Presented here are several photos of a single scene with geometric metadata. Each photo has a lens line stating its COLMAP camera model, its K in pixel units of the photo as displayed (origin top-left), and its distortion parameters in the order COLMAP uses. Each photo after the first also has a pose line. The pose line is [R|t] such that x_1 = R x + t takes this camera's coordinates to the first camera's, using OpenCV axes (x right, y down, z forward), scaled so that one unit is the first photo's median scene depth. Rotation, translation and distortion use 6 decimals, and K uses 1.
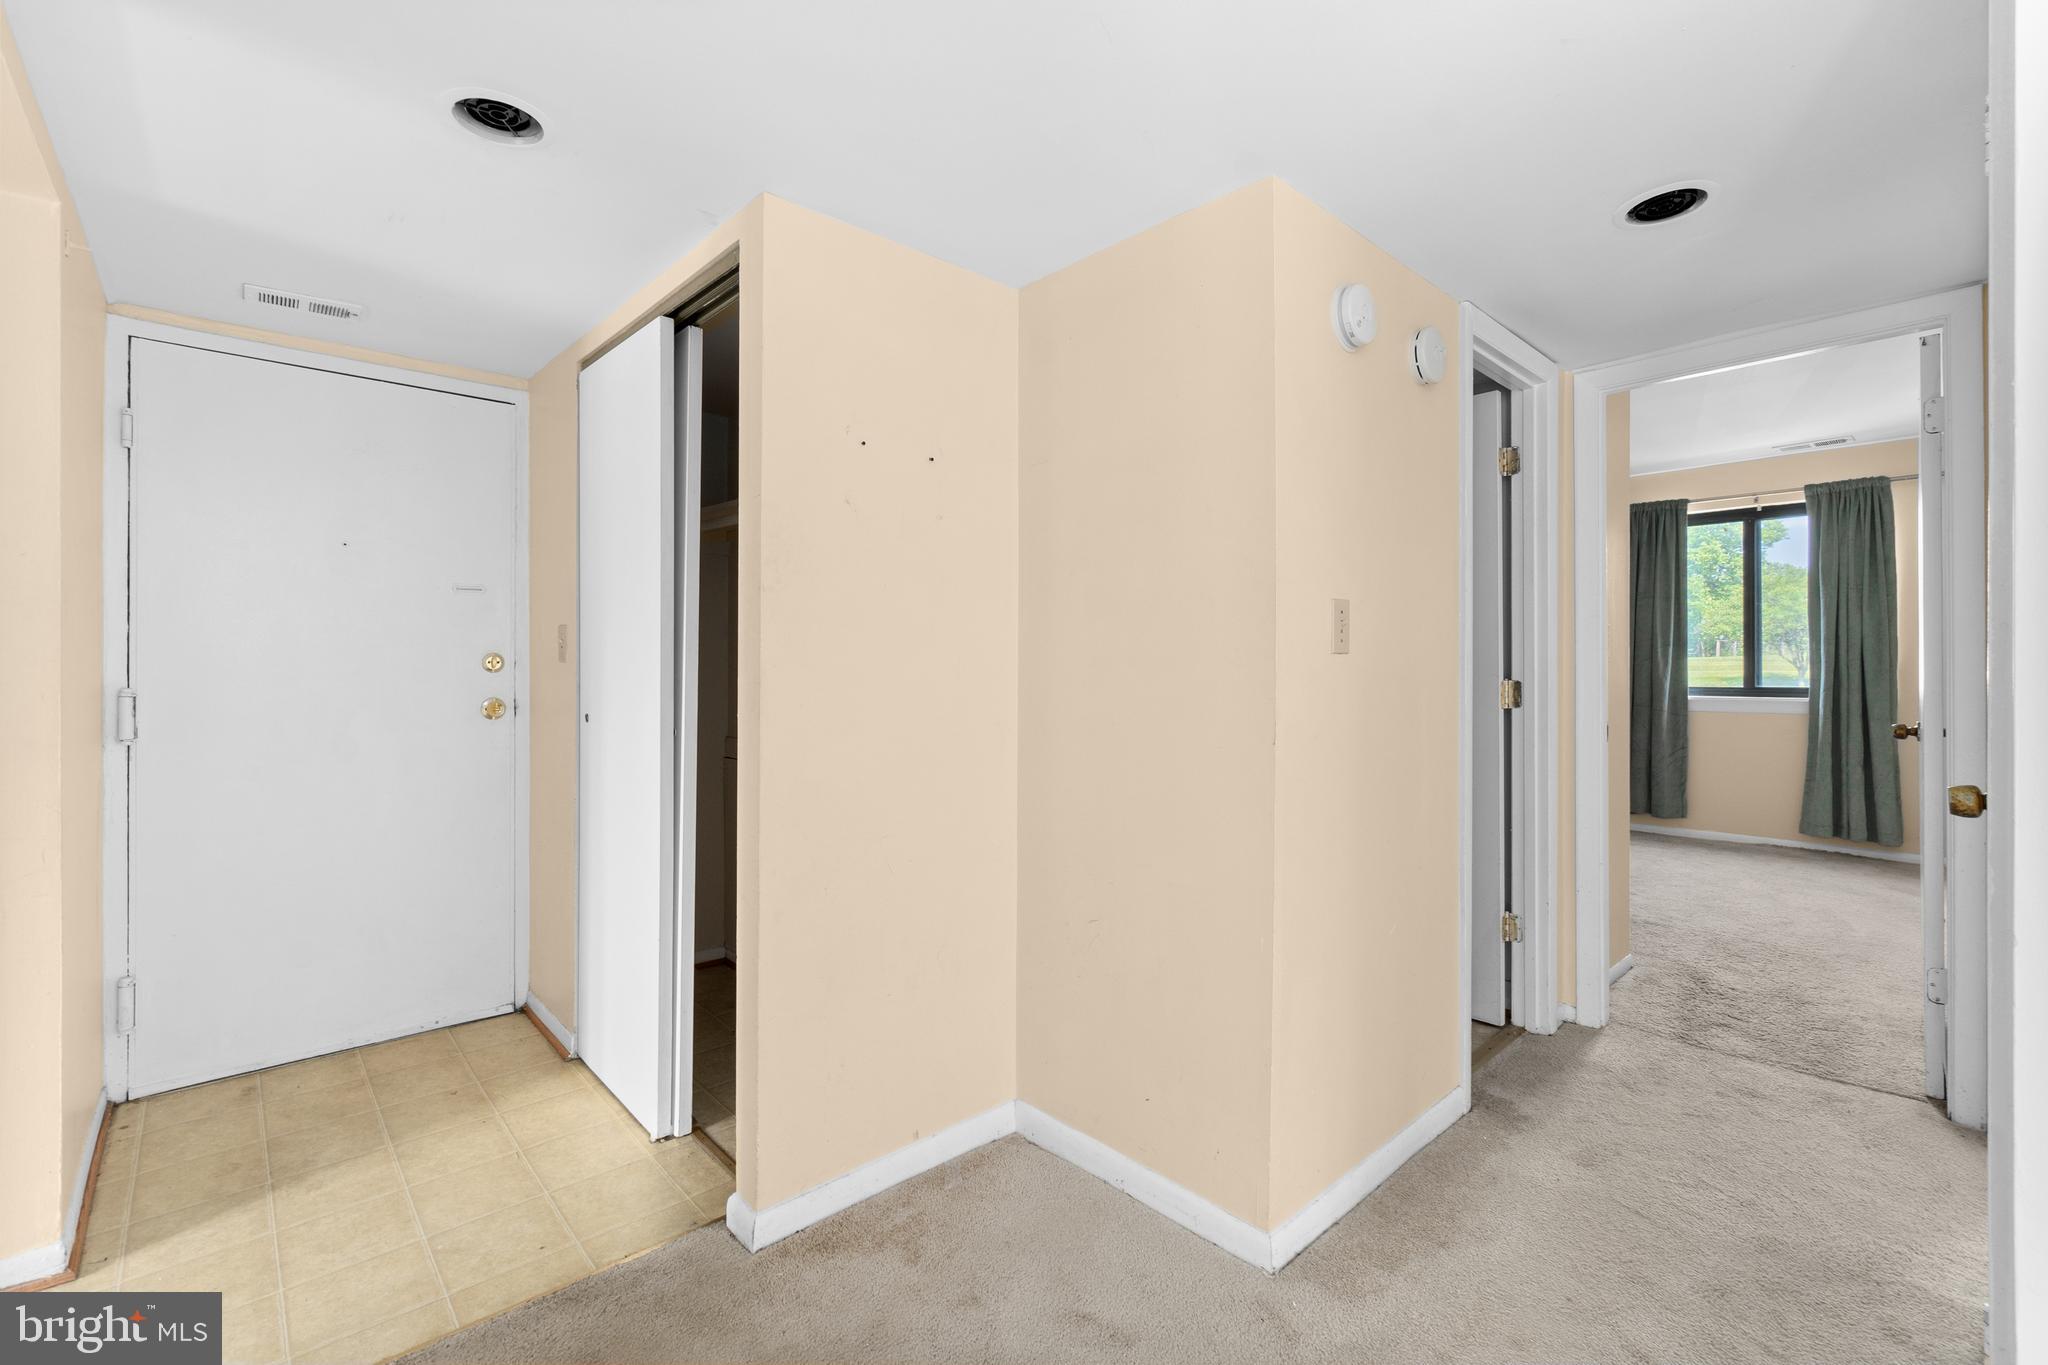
lens RADIAL K [[888.8, 0, 1016.5], [0, 888.8, 668.6], [0, 0, 1]] dist [-0.002178, -0.000085]
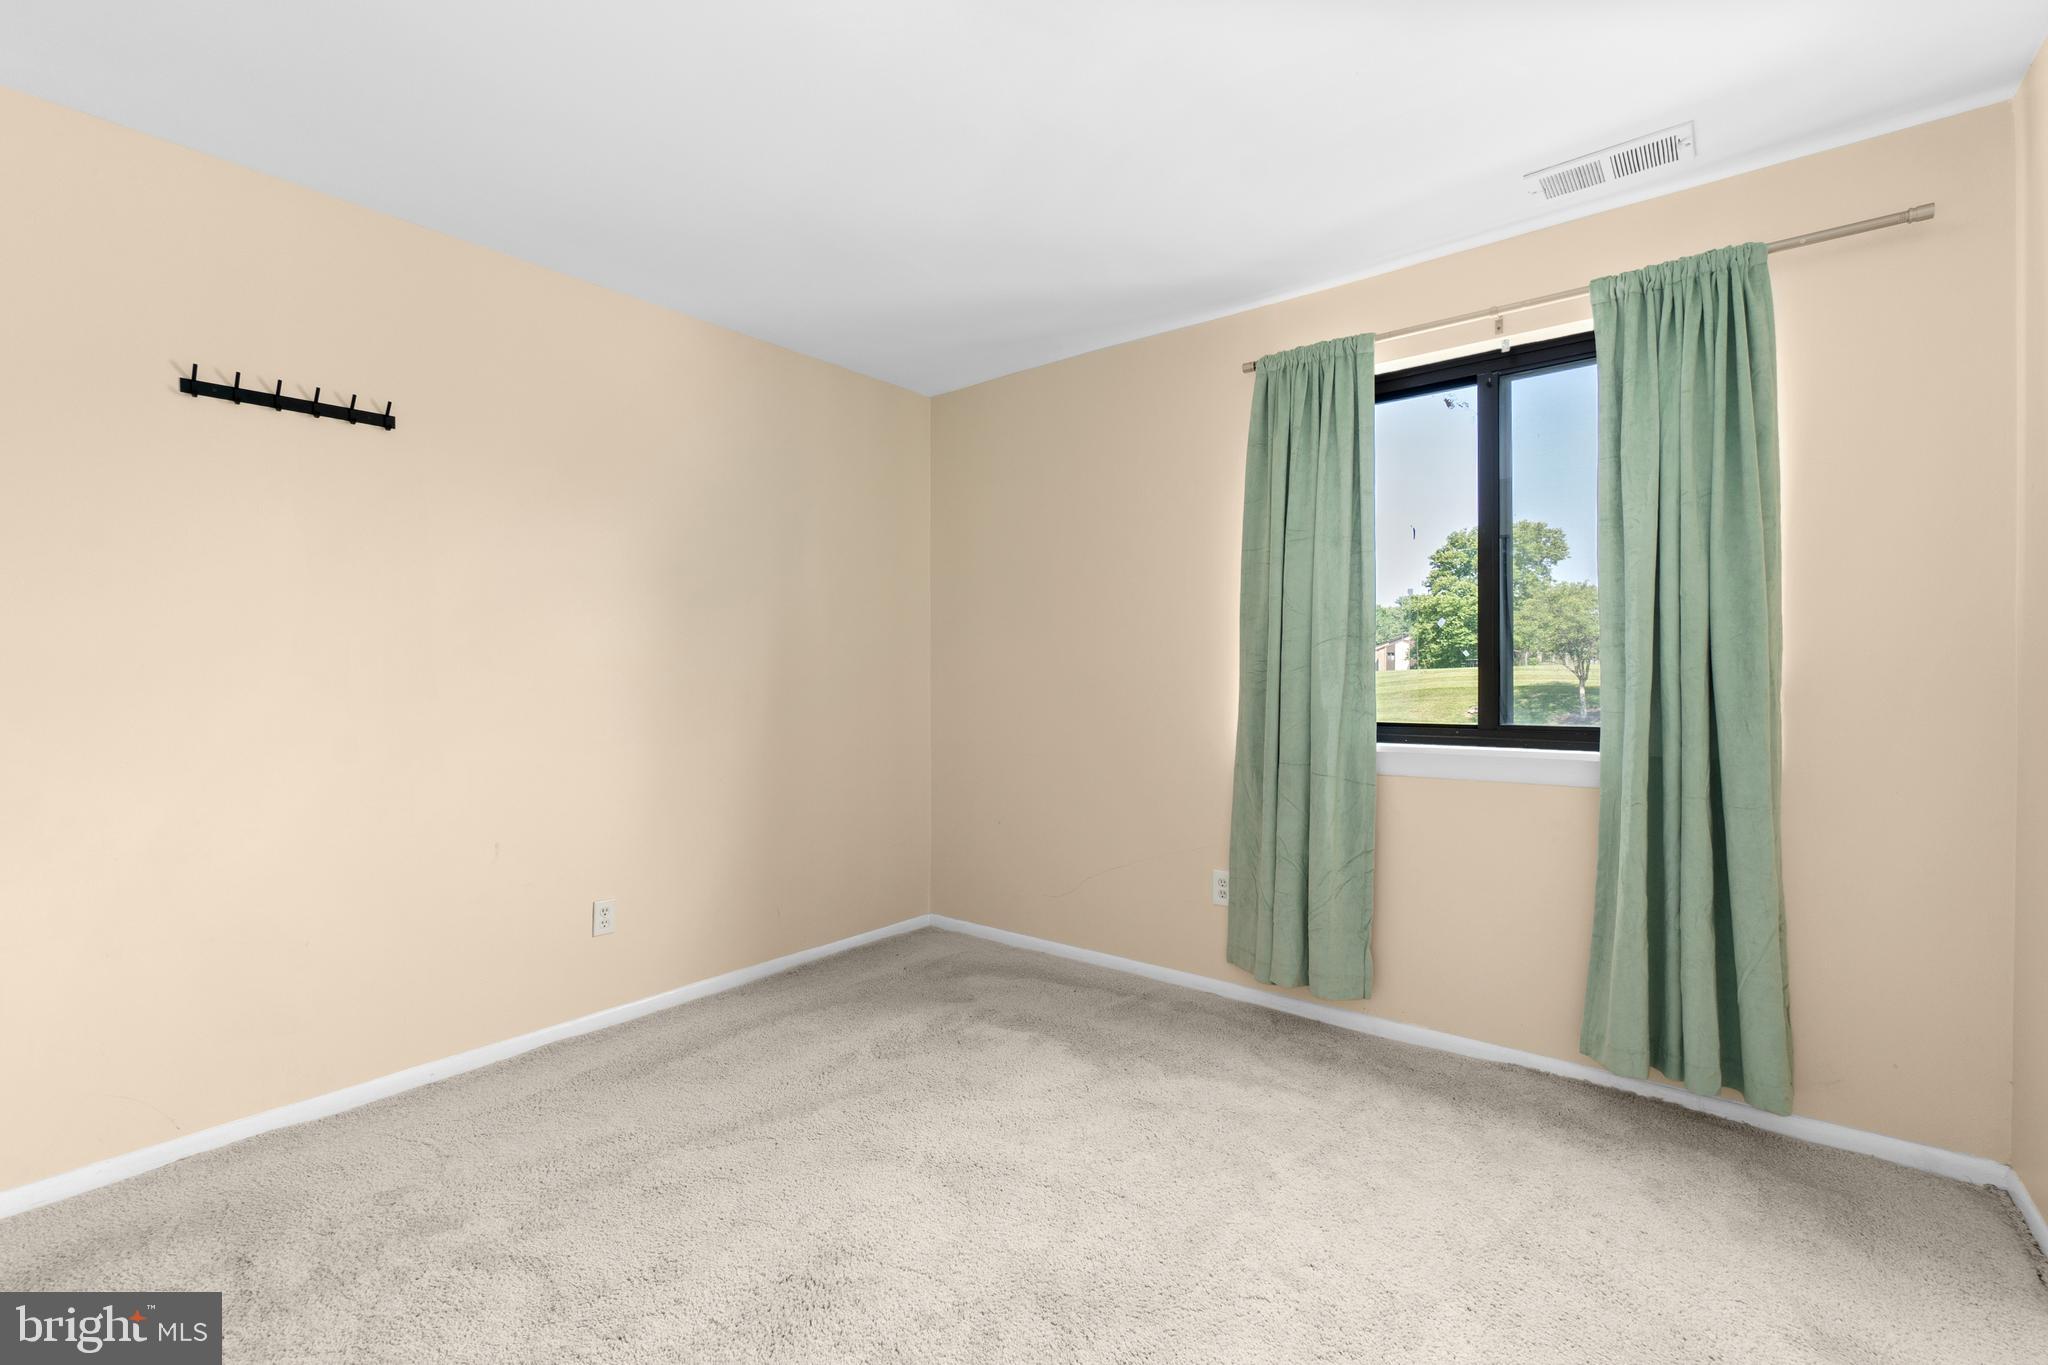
lens RADIAL K [[892.2, 0, 1024.0], [0, 892.2, 682.5], [0, 0, 1]] dist [-0.001429, -0.000170]
pose [[0.986430, -0.003736, 0.164140, 0.548075], [0.003126, 0.999987, 0.003975, -0.005692], [-0.164153, -0.003408, 0.986429, 0.621280]]
